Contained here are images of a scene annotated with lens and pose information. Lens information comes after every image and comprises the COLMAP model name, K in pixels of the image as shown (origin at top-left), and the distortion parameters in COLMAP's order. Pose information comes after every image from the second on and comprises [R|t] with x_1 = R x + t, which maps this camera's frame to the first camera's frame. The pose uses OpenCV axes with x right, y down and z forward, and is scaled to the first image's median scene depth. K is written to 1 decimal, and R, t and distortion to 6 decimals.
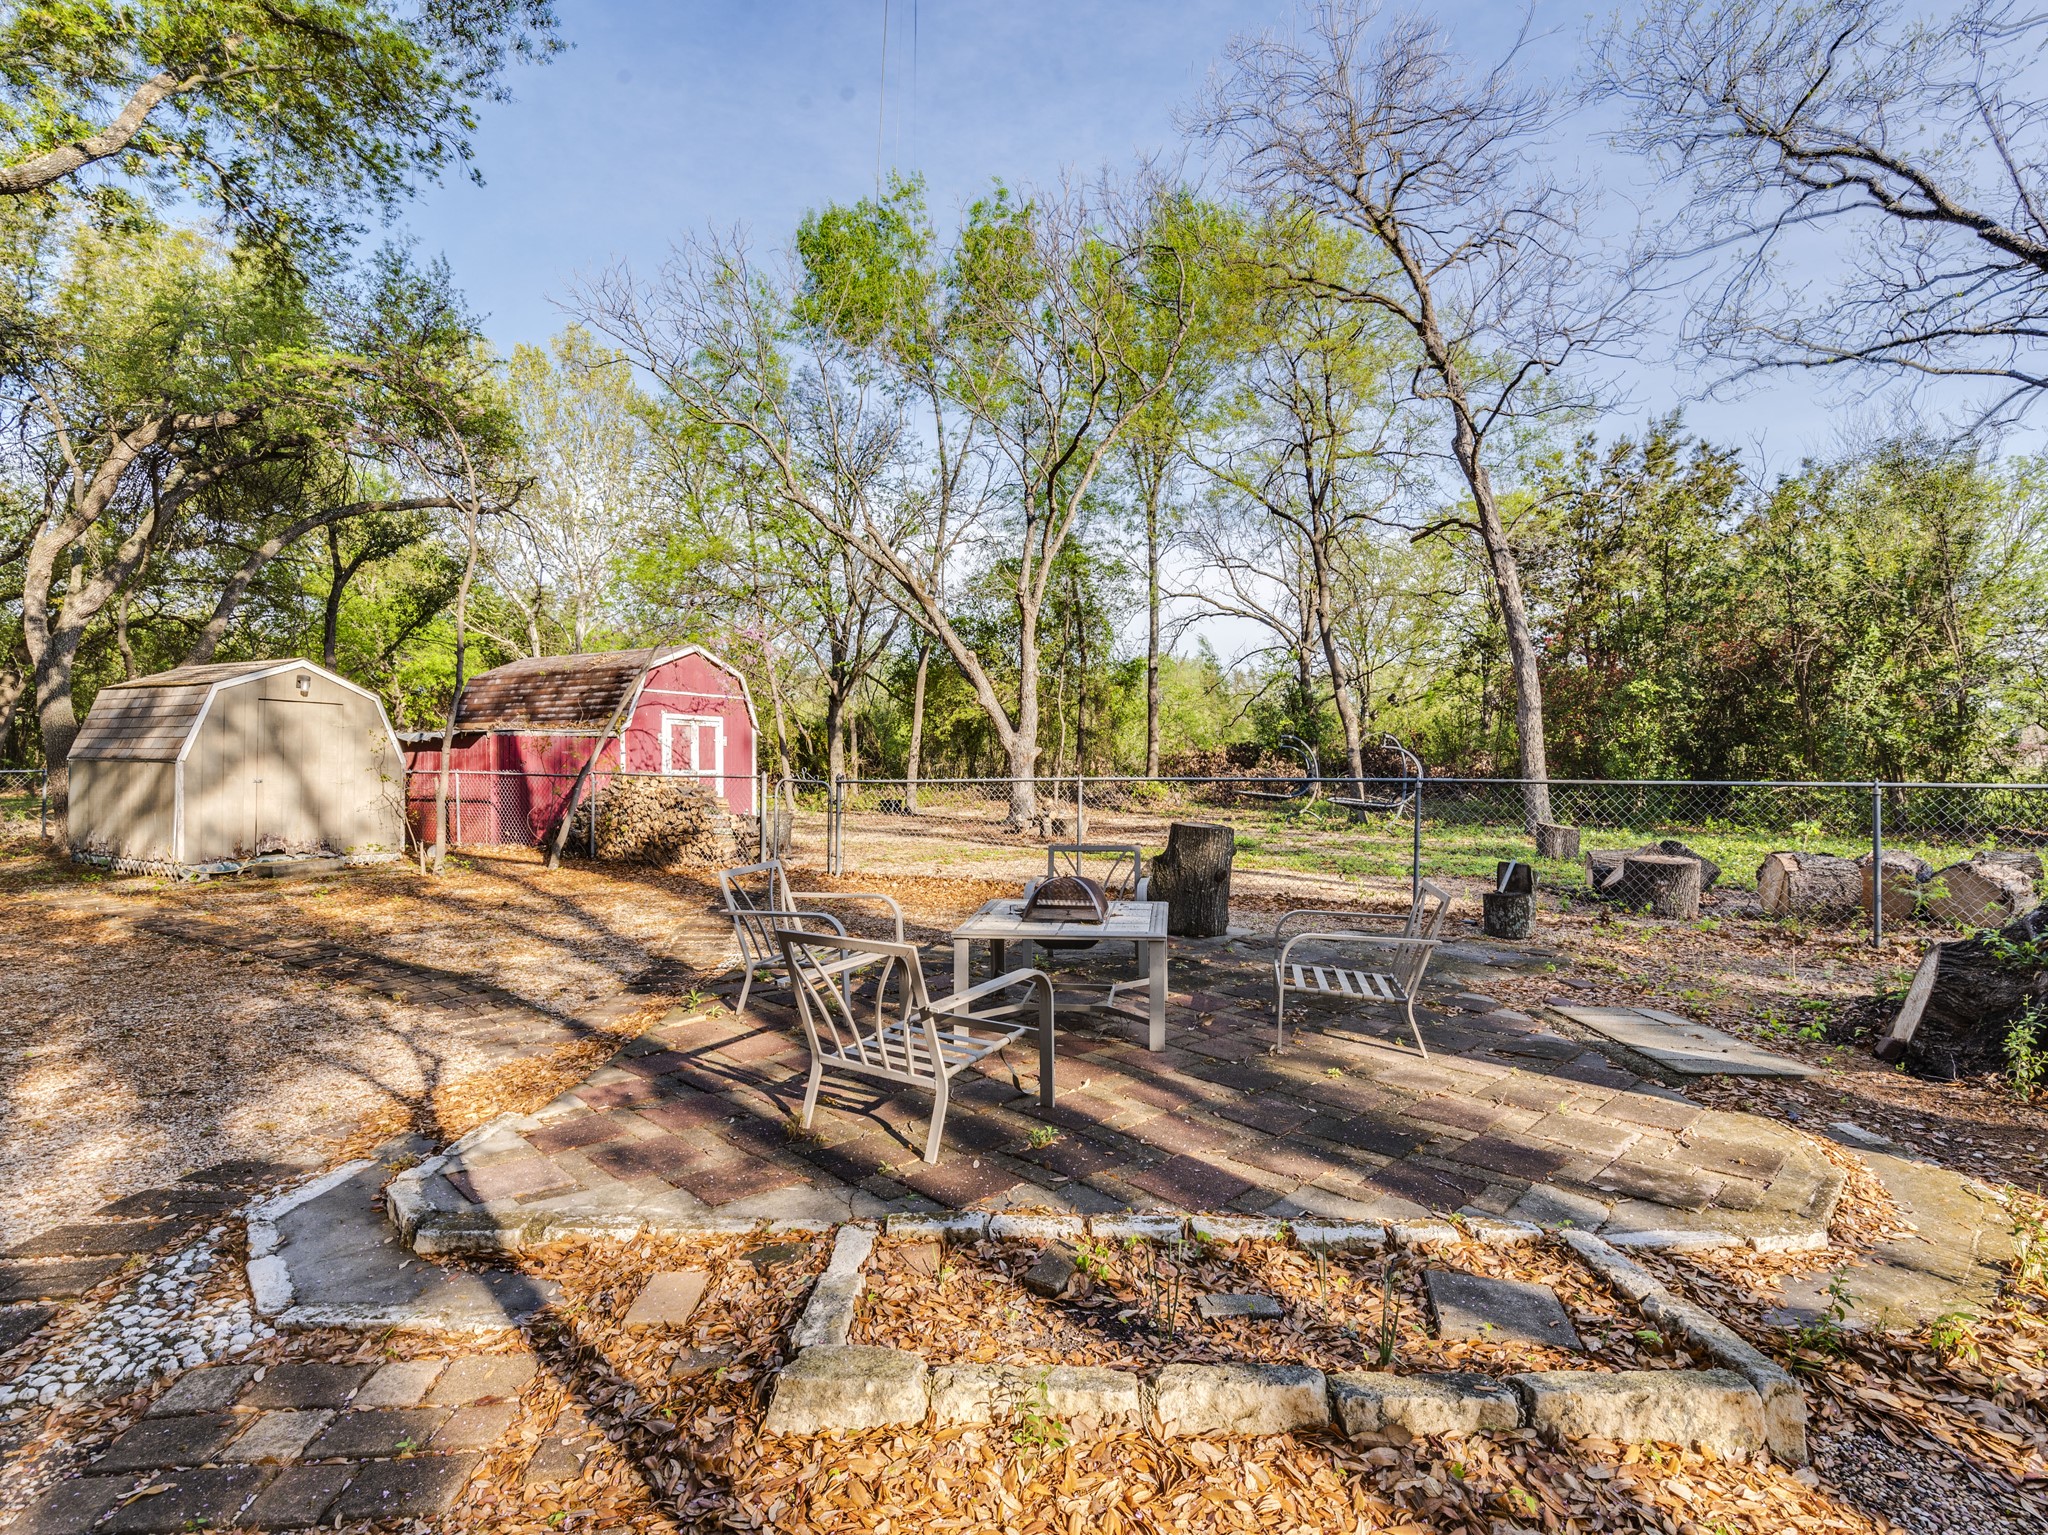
lens RADIAL K [[1006.6, 0, 1029.9], [0, 1006.6, 759.5], [0, 0, 1]] dist [0.002141, 0.000732]
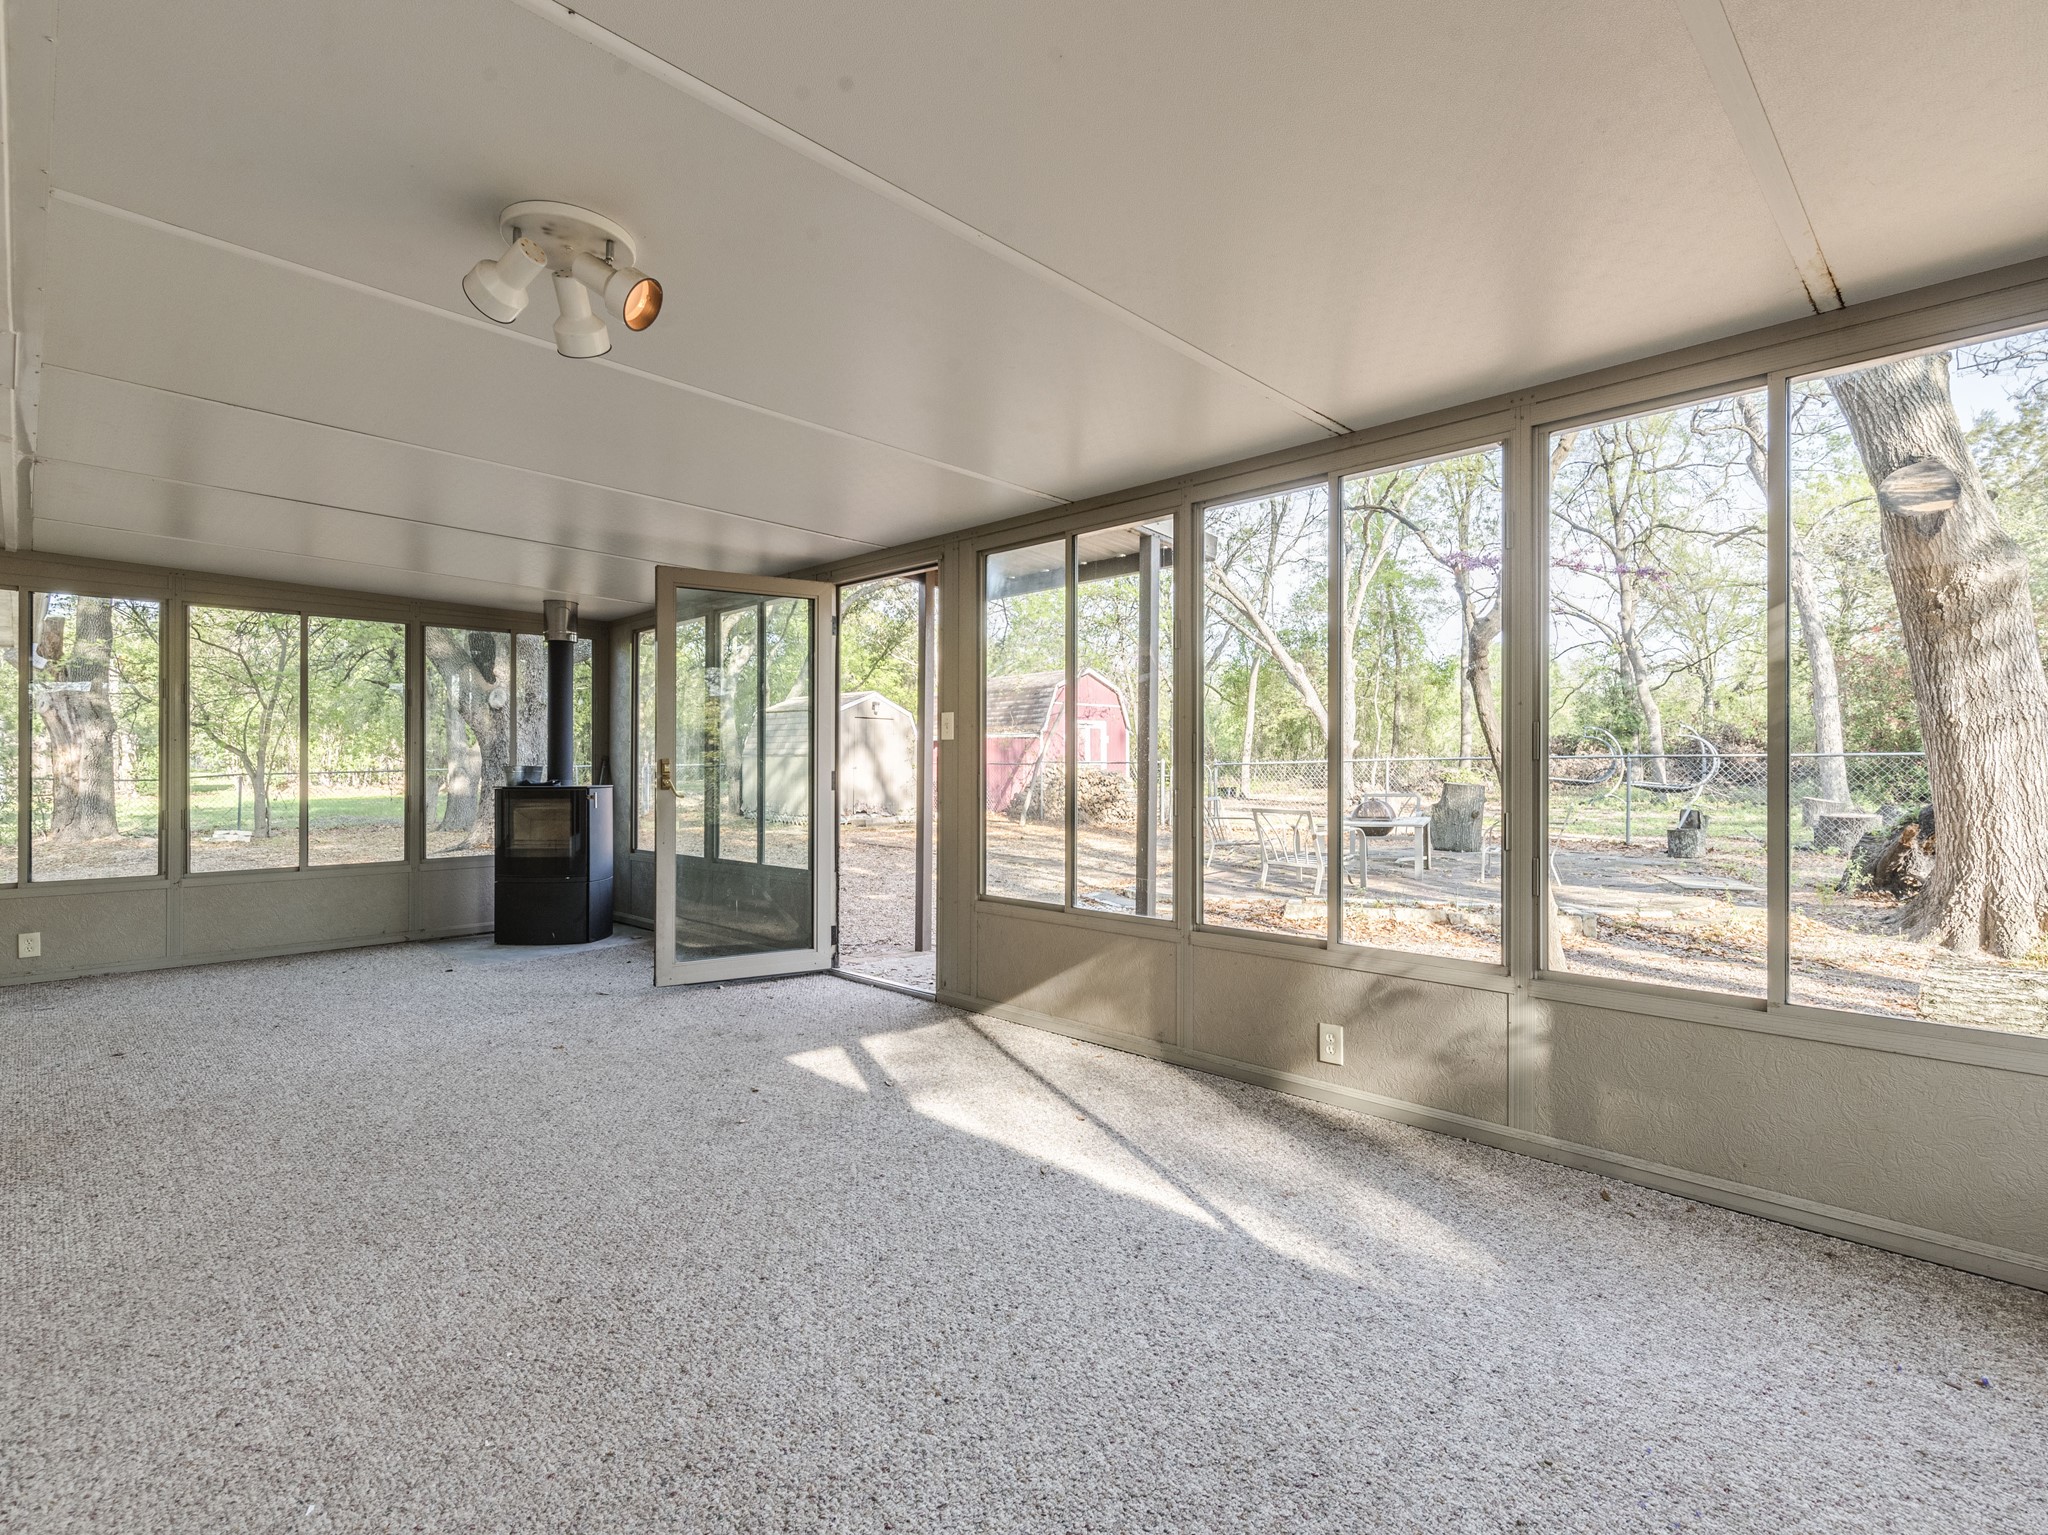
lens RADIAL K [[1012.1, 0, 1031.3], [0, 1012.1, 778.3], [0, 0, 1]] dist [0.000671, -0.000049]
pose [[0.954877, -0.004279, -0.296970, -0.003618], [0.010194, 0.999779, 0.018372, 0.006357], [0.296826, -0.020570, 0.954710, -0.261421]]
